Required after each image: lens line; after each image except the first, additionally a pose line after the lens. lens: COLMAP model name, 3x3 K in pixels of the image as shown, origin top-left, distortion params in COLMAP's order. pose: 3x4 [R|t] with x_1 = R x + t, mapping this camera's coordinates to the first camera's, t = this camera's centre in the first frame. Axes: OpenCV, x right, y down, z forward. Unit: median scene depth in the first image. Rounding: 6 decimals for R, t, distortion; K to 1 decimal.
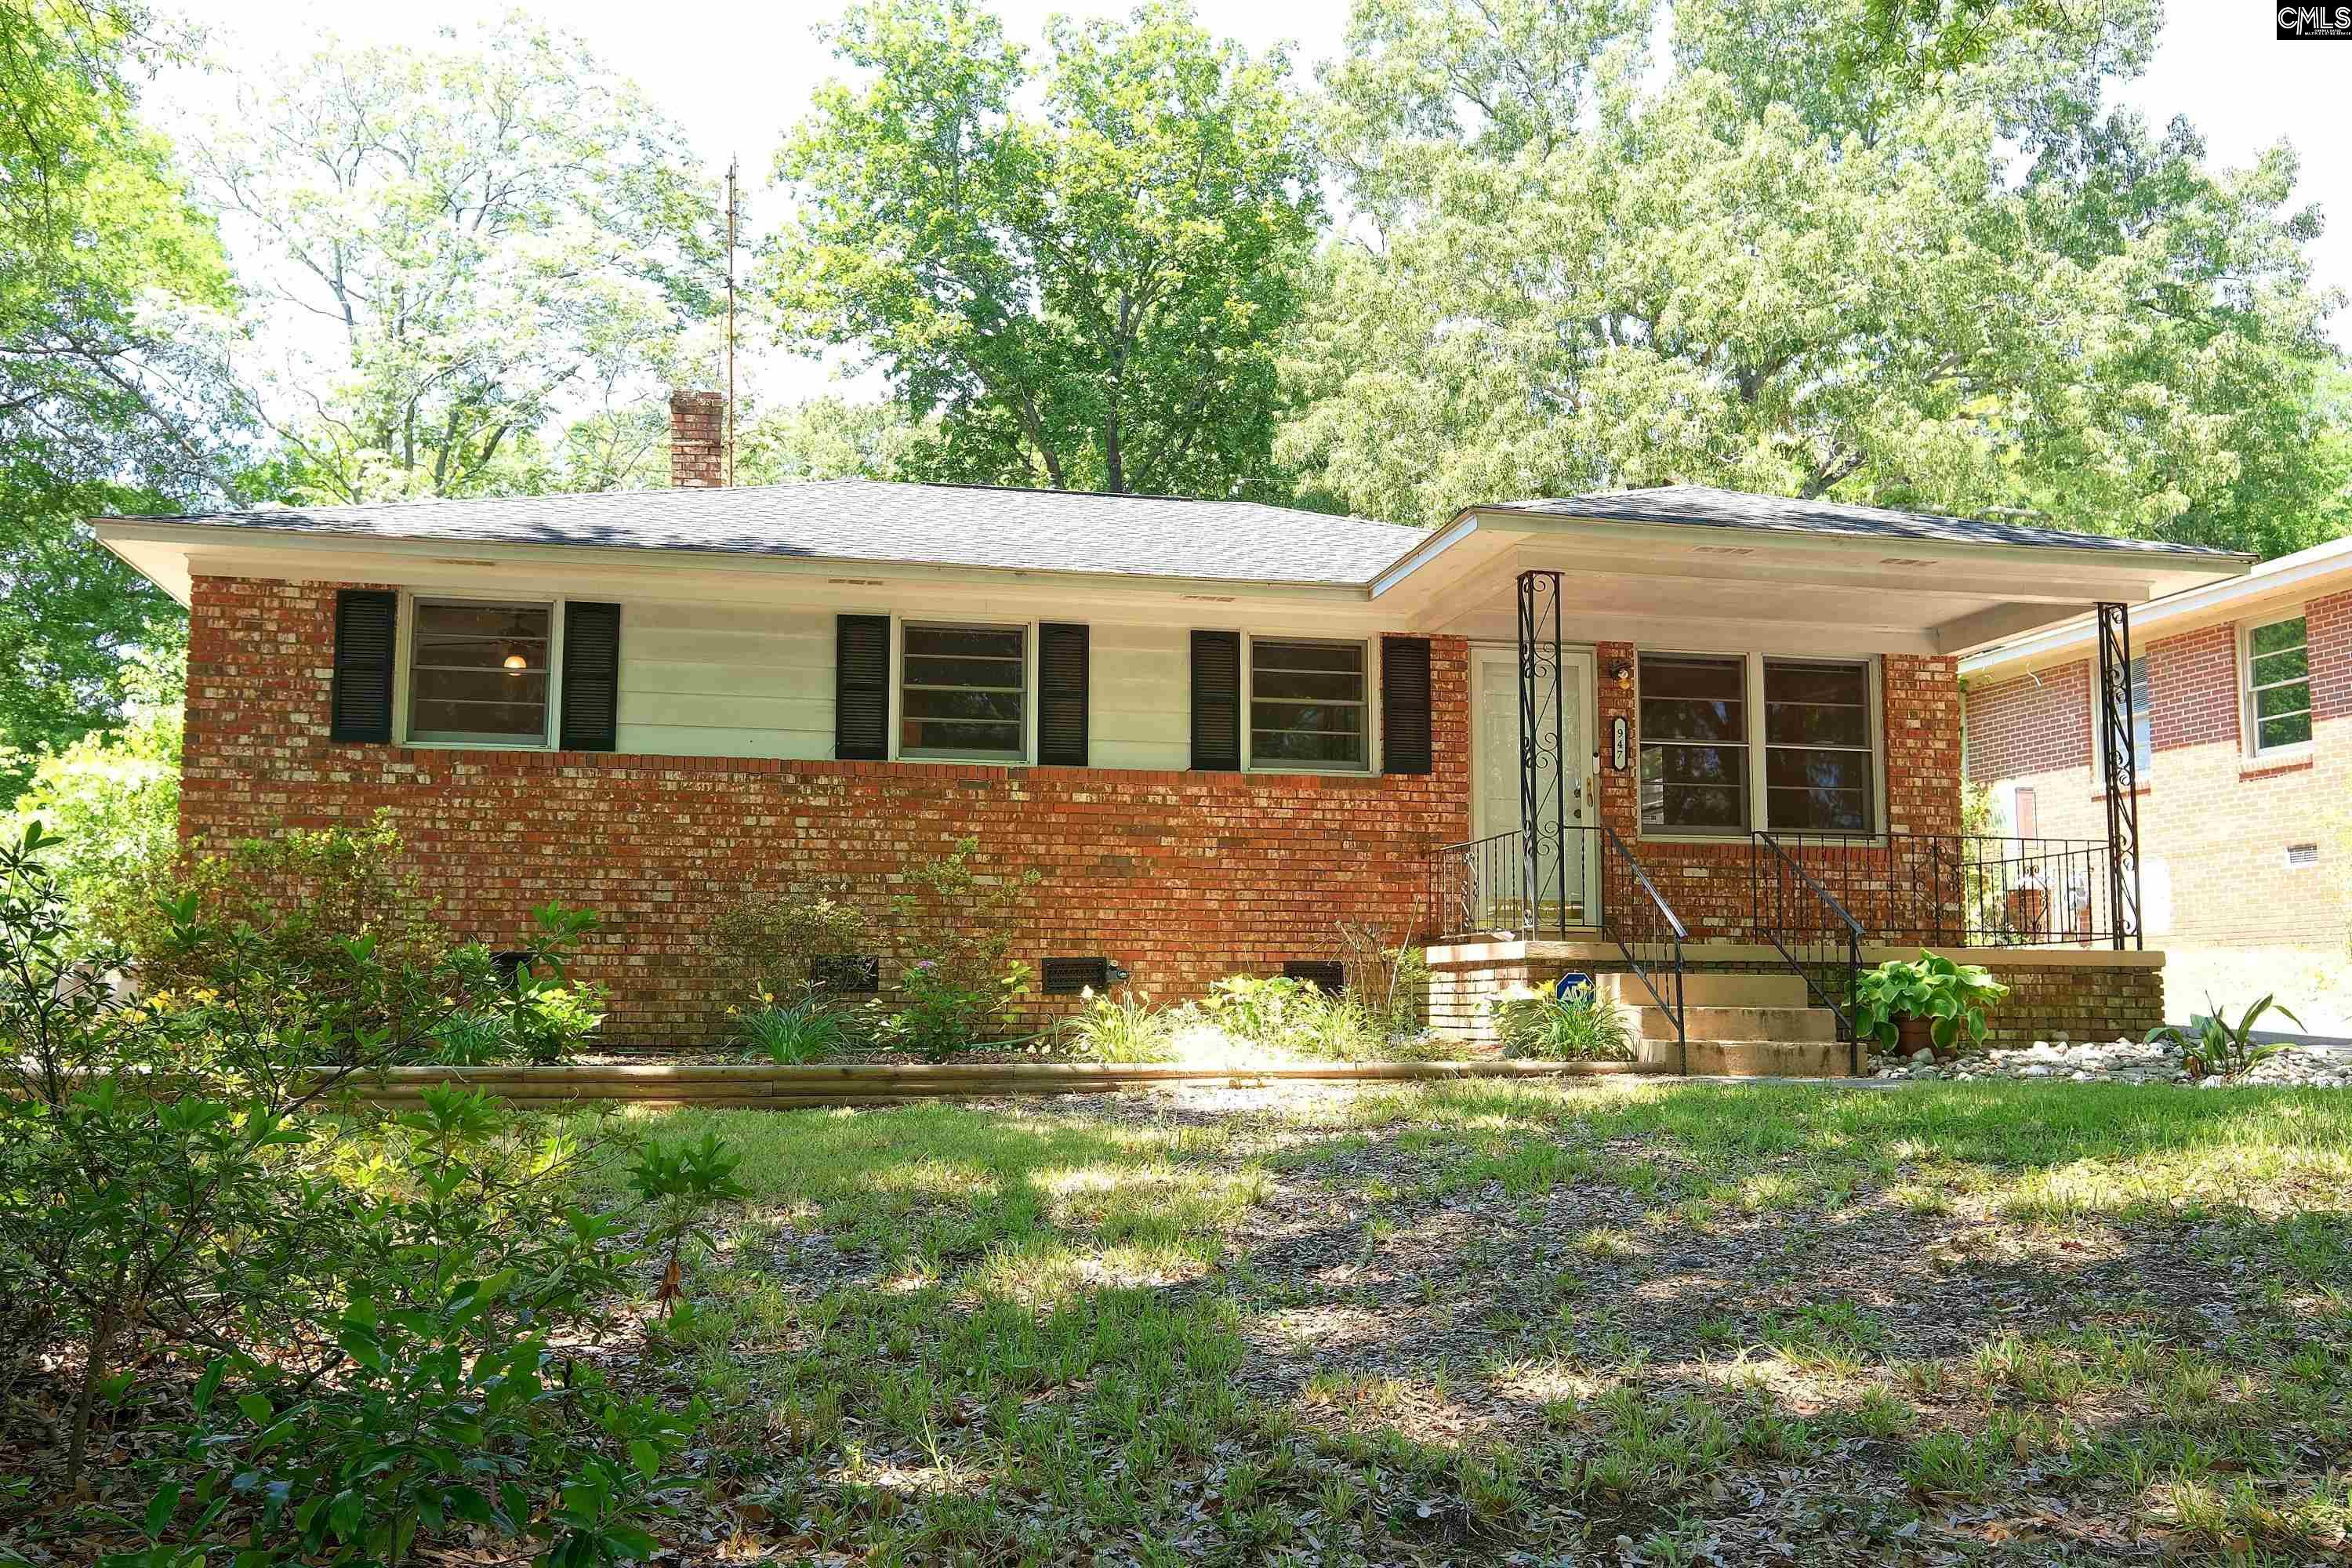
lens RADIAL K [[2013.7, 0, 1174.9], [0, 2013.7, 780.6], [0, 0, 1]] dist [0.002993, 0.001905]
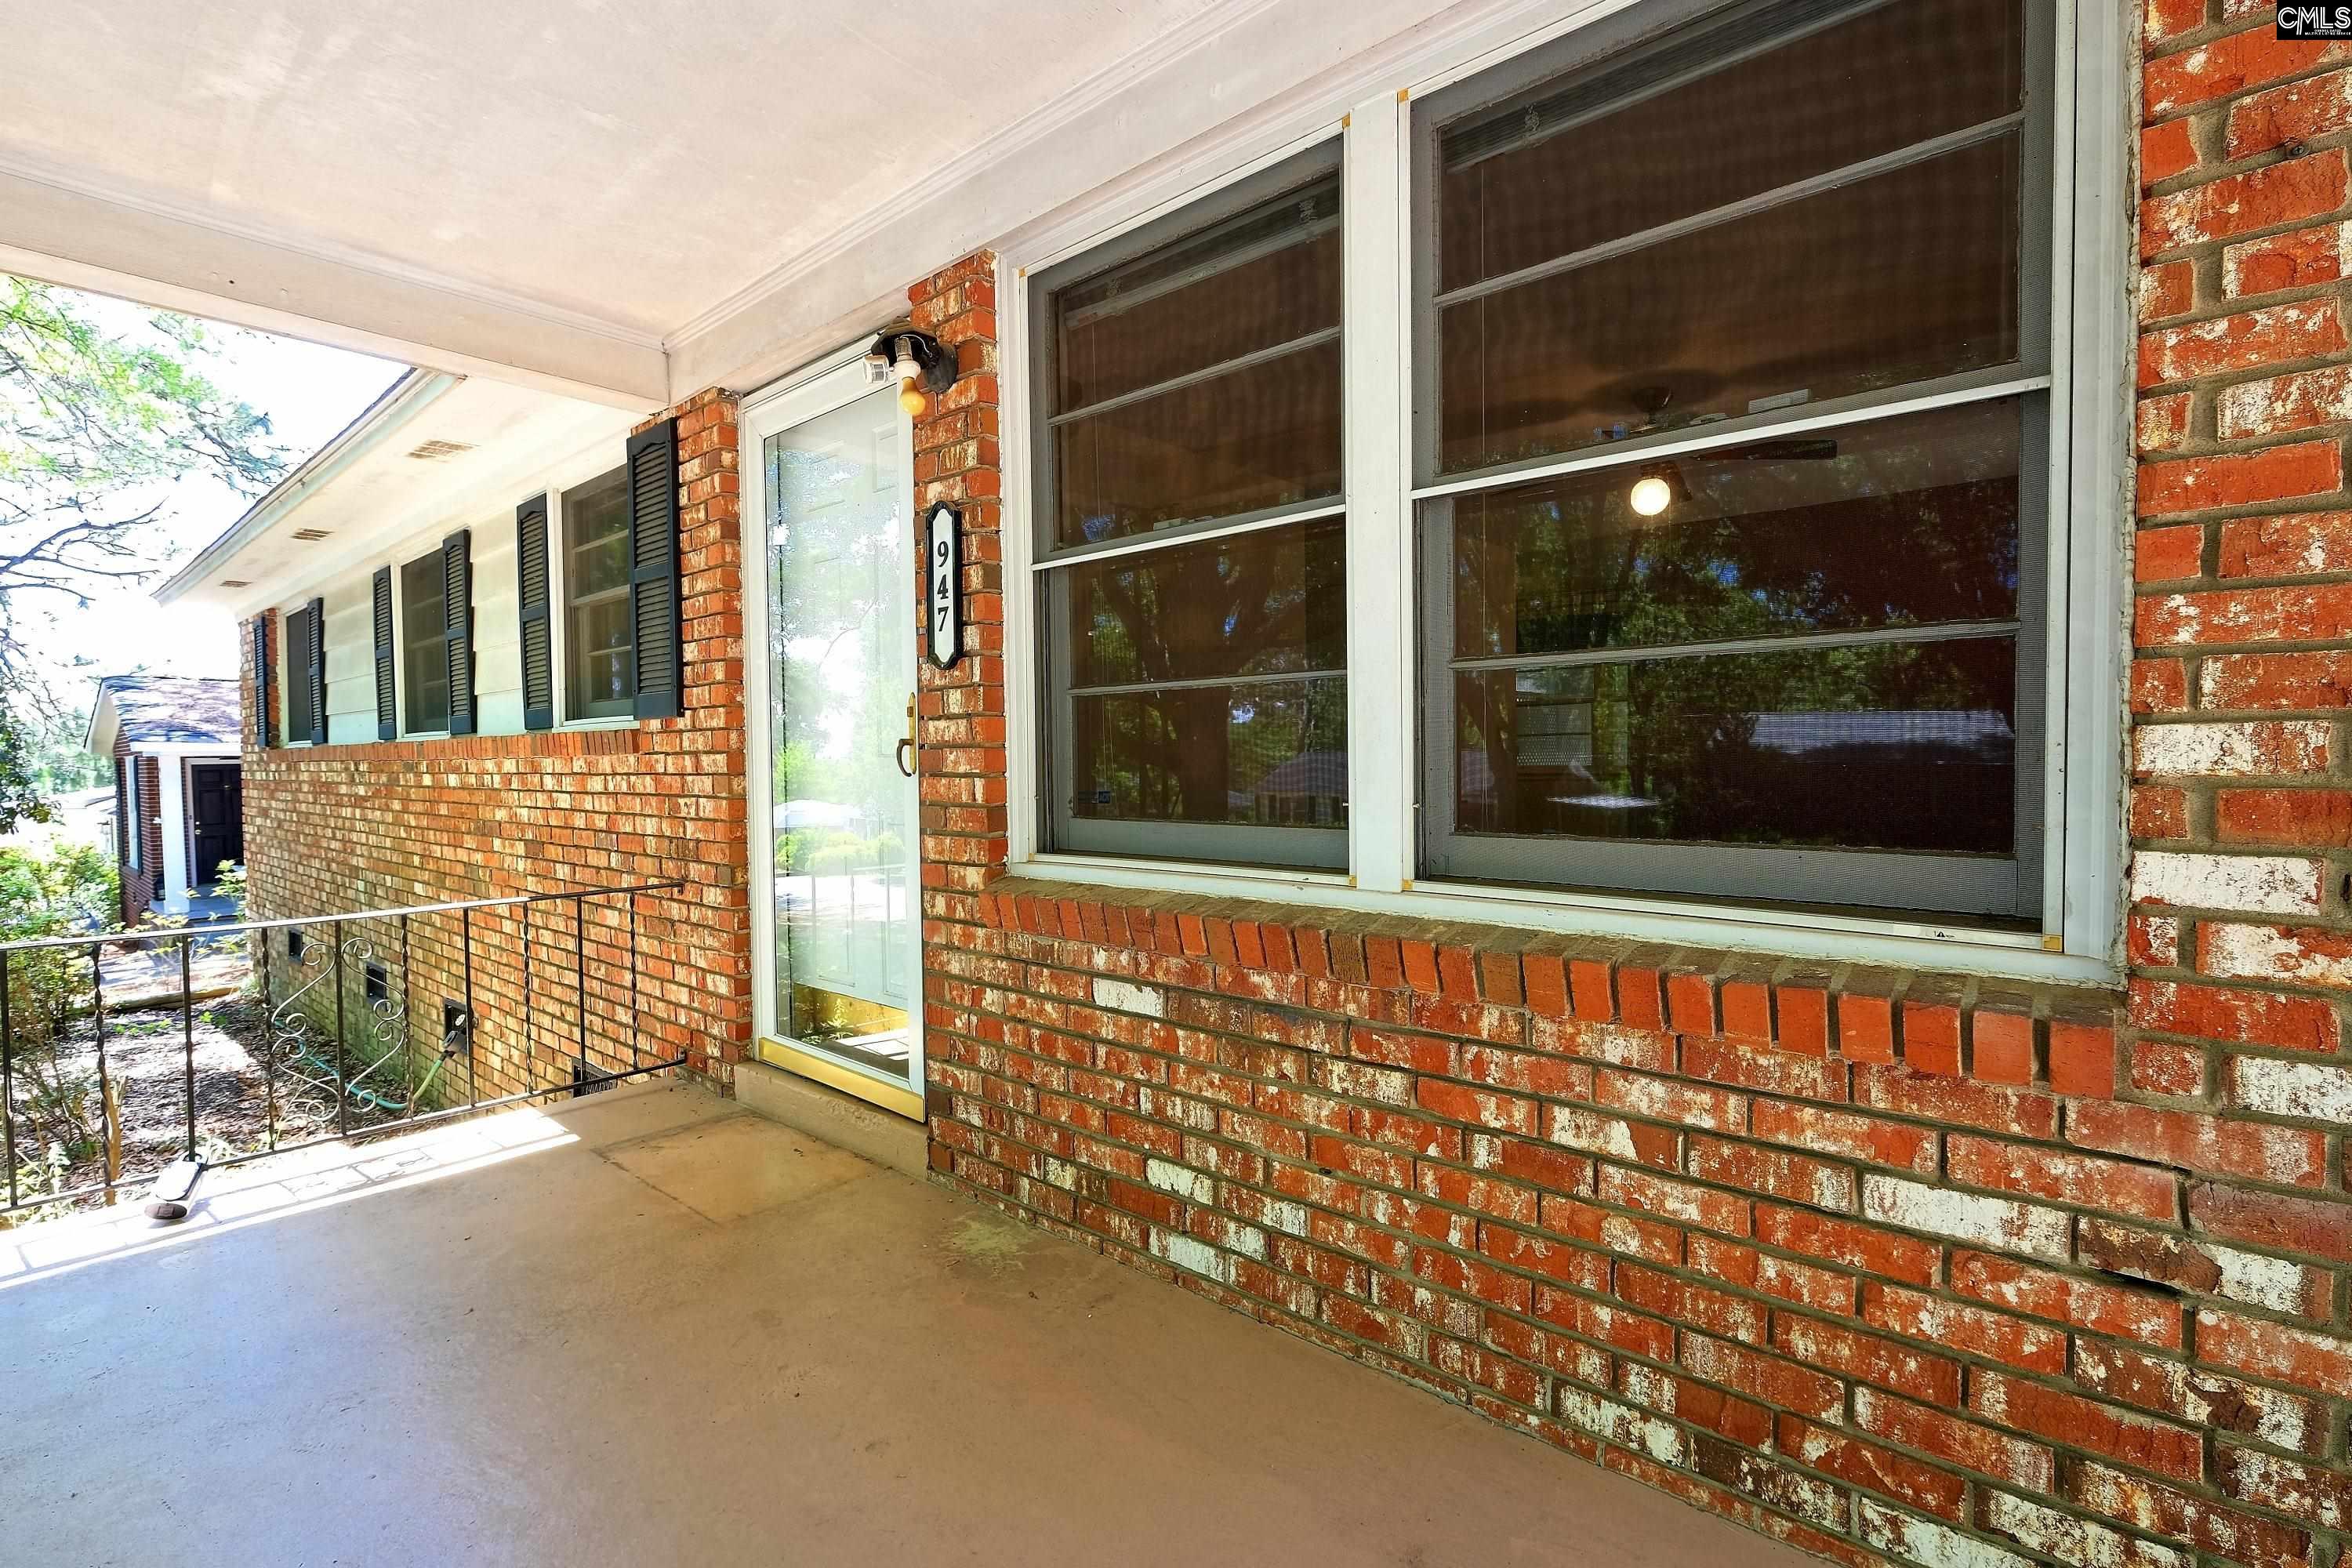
lens RADIAL K [[1088.9, 0, 1175.7], [0, 1088.9, 794.4], [0, 0, 1]] dist [-0.000627, 0.000168]
pose [[0.588935, 0.016745, -0.808007, 0.410318], [0.106583, 0.989444, 0.098191, 0.002353], [0.801121, -0.143948, 0.580933, 0.971411]]
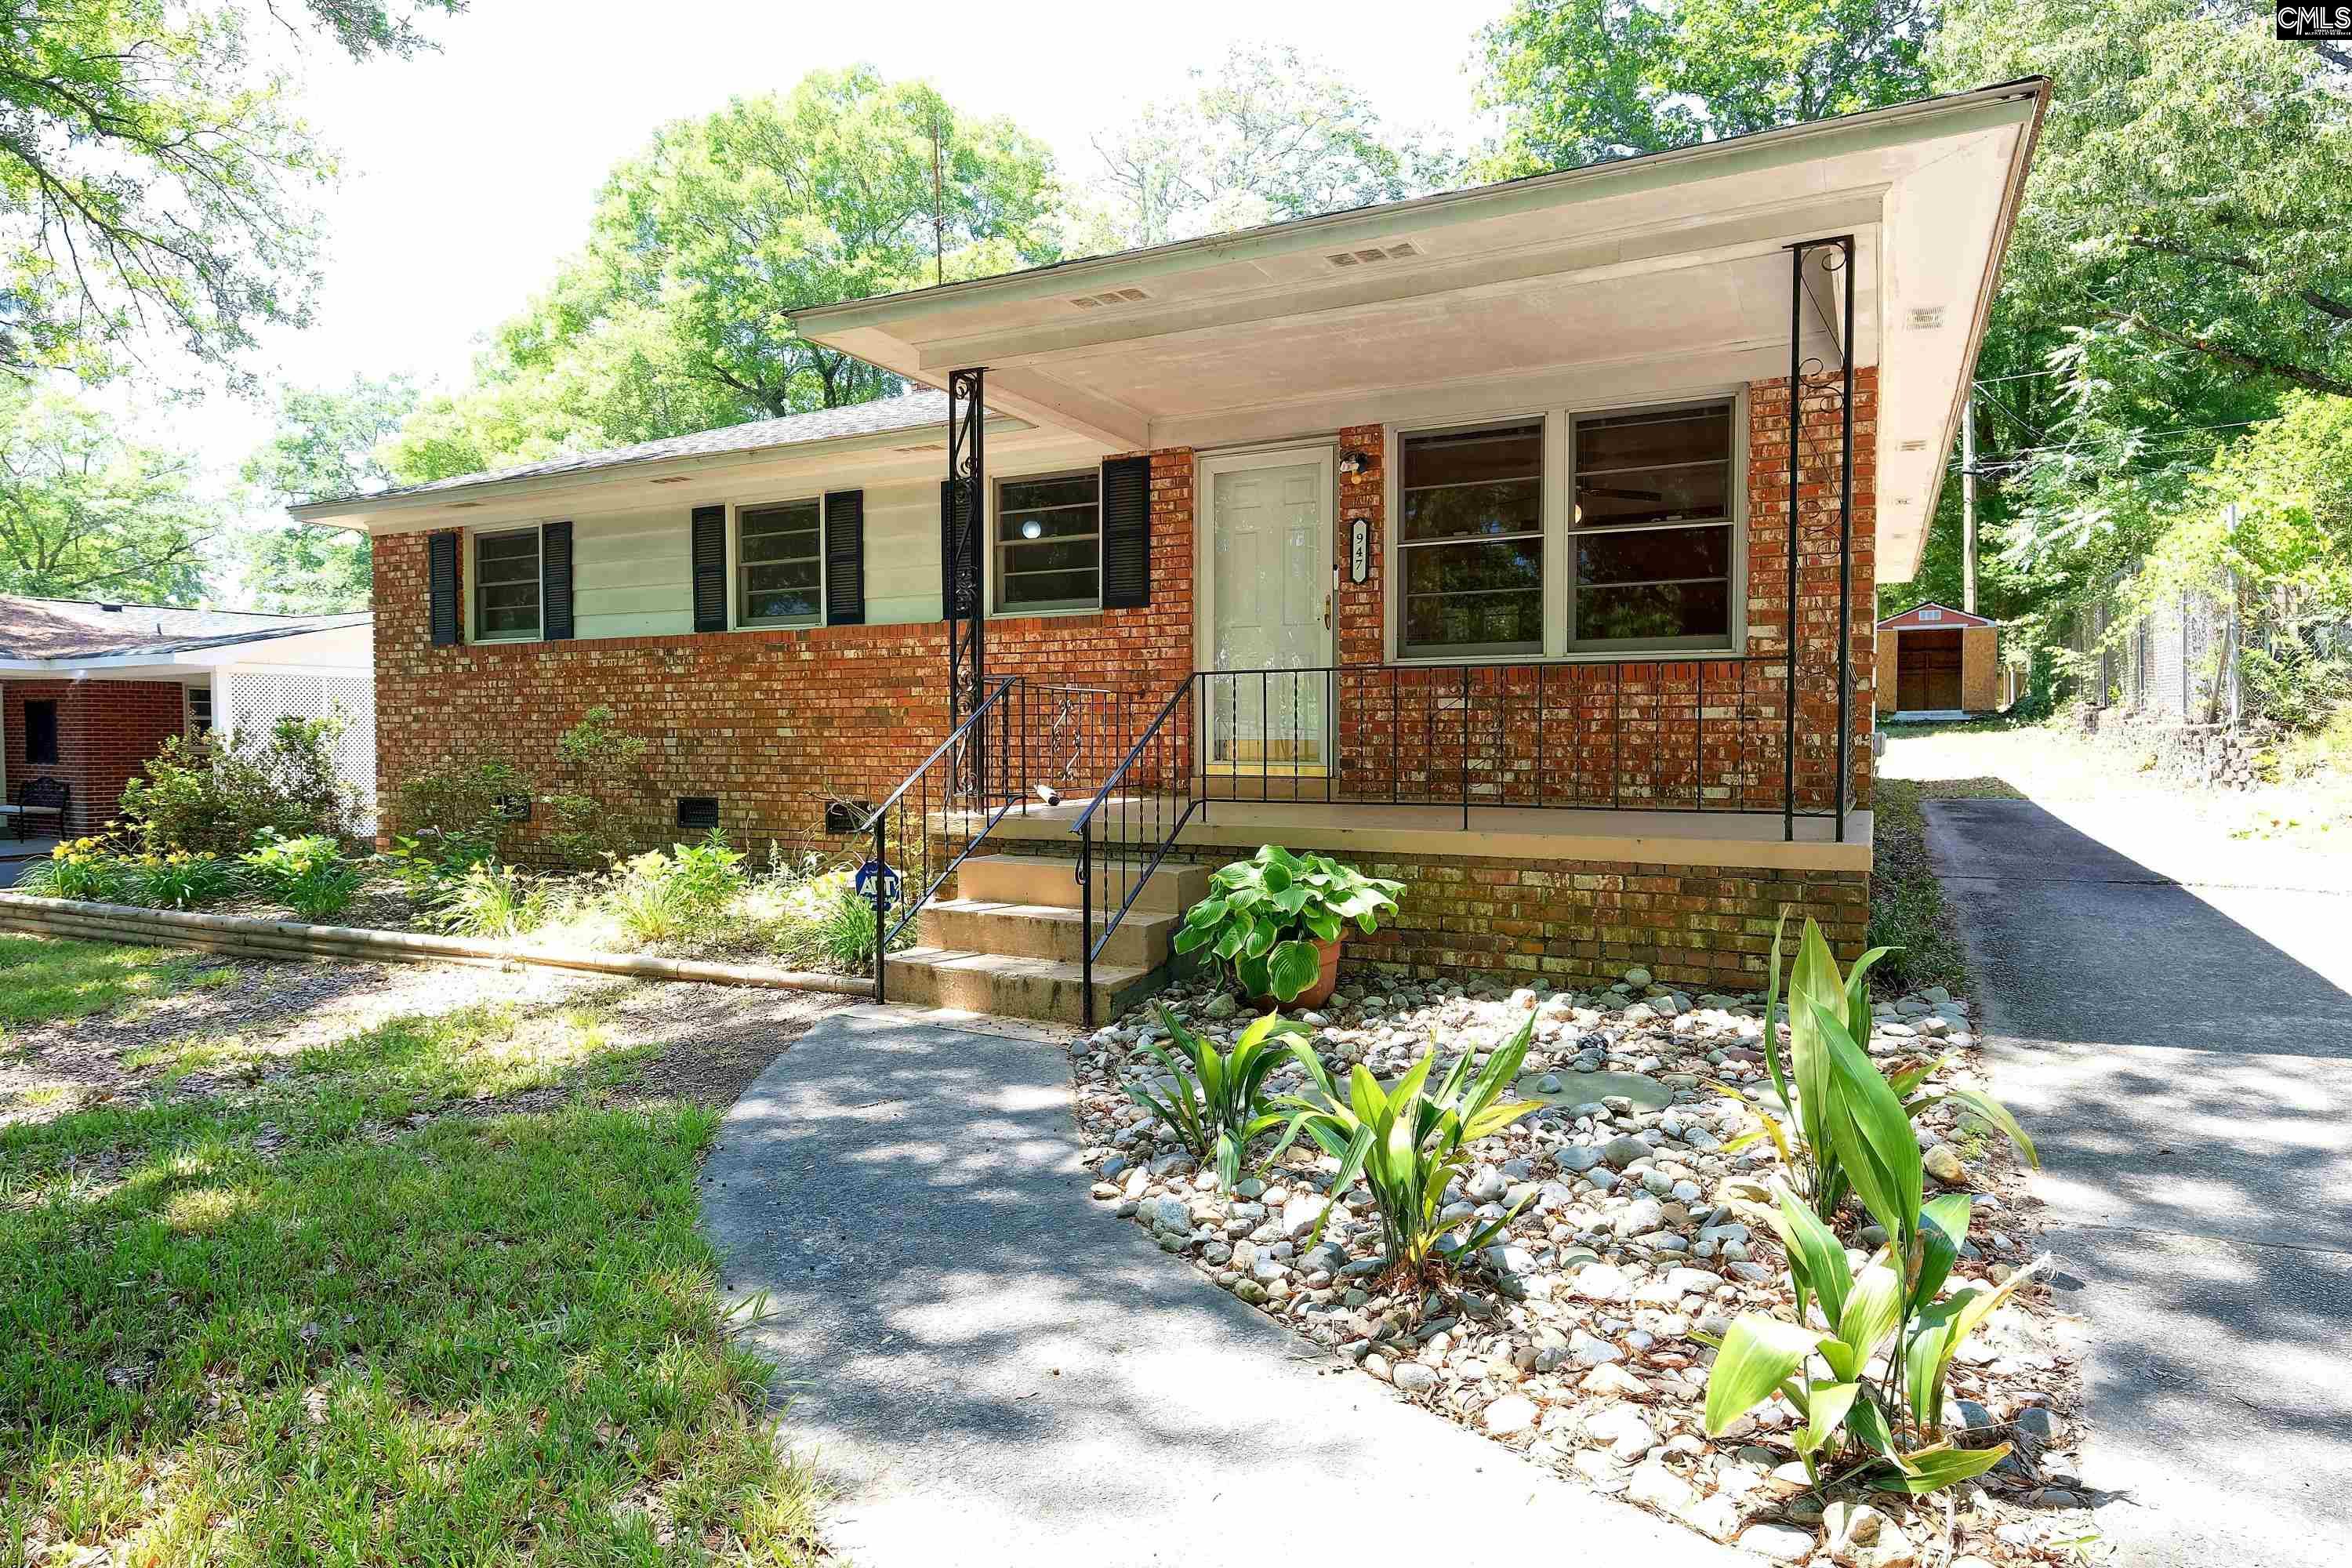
lens RADIAL K [[1343.9, 0, 1177.7], [0, 1343.9, 787.4], [0, 0, 1]] dist [0.006925, 0.000021]
pose [[0.773385, 0.017445, -0.633697, 0.544089], [0.078544, 0.989282, 0.123092, 0.004187], [0.629052, -0.144971, 0.763726, 0.543263]]
